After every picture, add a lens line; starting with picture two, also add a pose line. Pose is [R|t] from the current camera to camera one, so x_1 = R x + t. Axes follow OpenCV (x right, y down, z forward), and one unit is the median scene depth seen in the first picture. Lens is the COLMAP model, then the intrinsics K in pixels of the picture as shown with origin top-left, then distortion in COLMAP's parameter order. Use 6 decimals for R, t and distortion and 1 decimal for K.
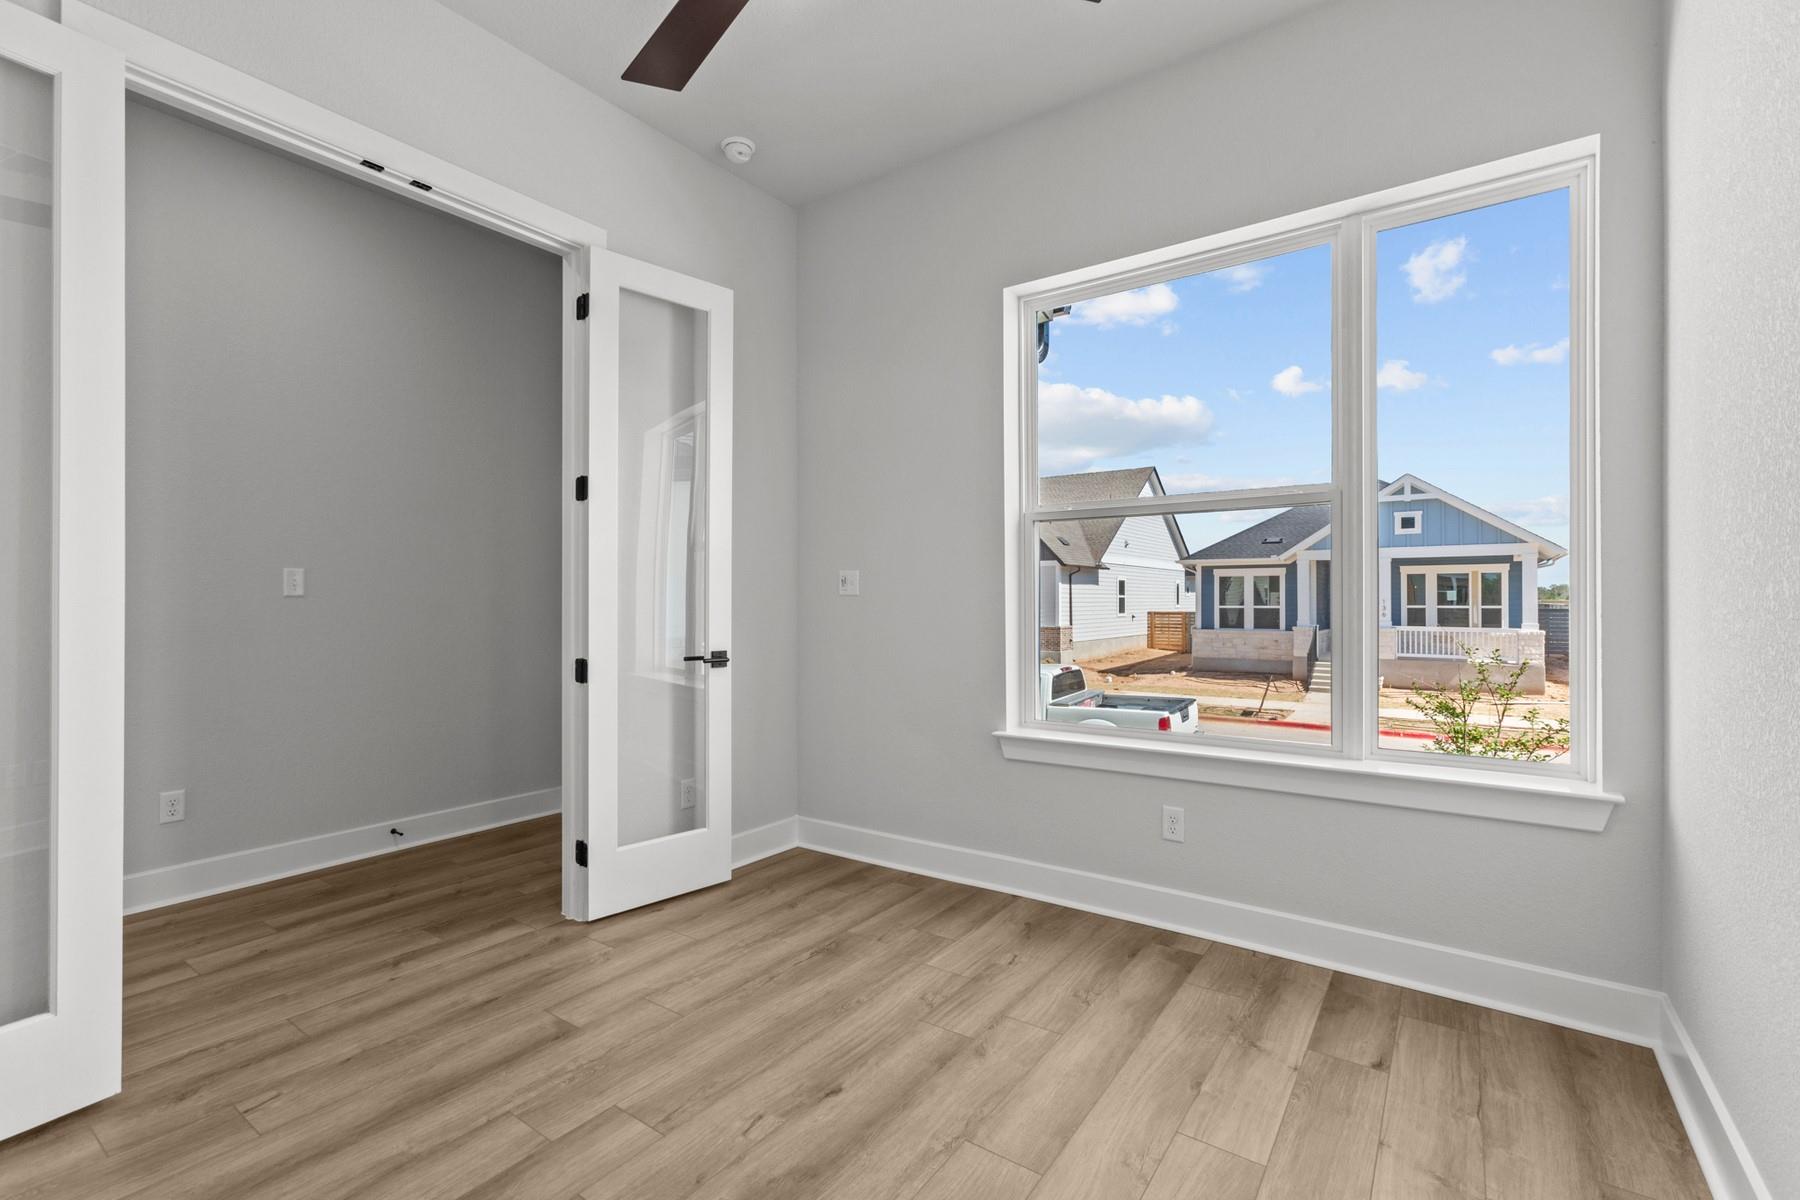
lens RADIAL K [[777.8, 0, 900.0], [0, 777.8, 600.0], [0, 0, 1]] dist [0.003190, -0.000014]
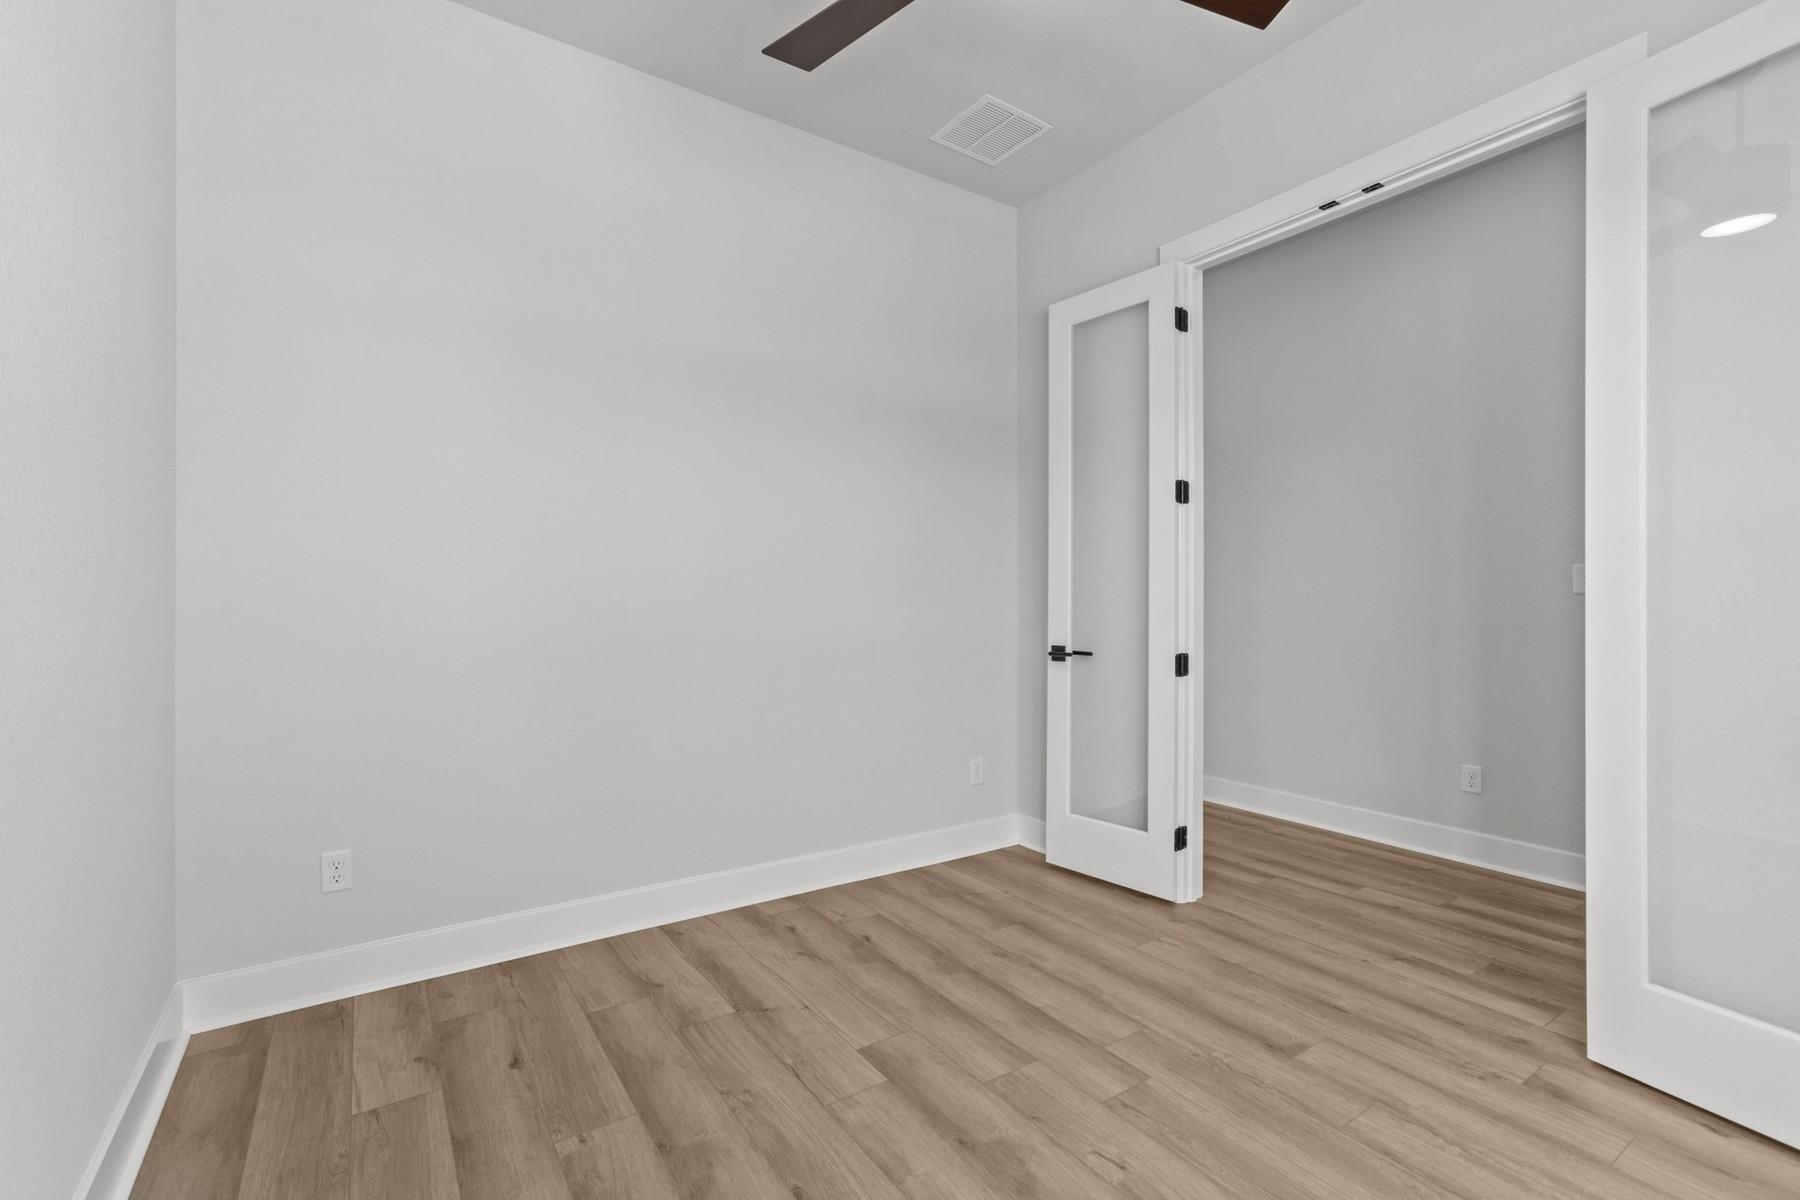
lens RADIAL K [[803.1, 0, 895.4], [0, 803.1, 586.8], [0, 0, 1]] dist [-0.000837, 0.000333]
pose [[-0.351433, -0.013460, -0.936116, 0.635627], [0.001096, 0.999890, -0.014789, 0.001901], [0.936212, -0.006223, -0.351379, 0.866622]]
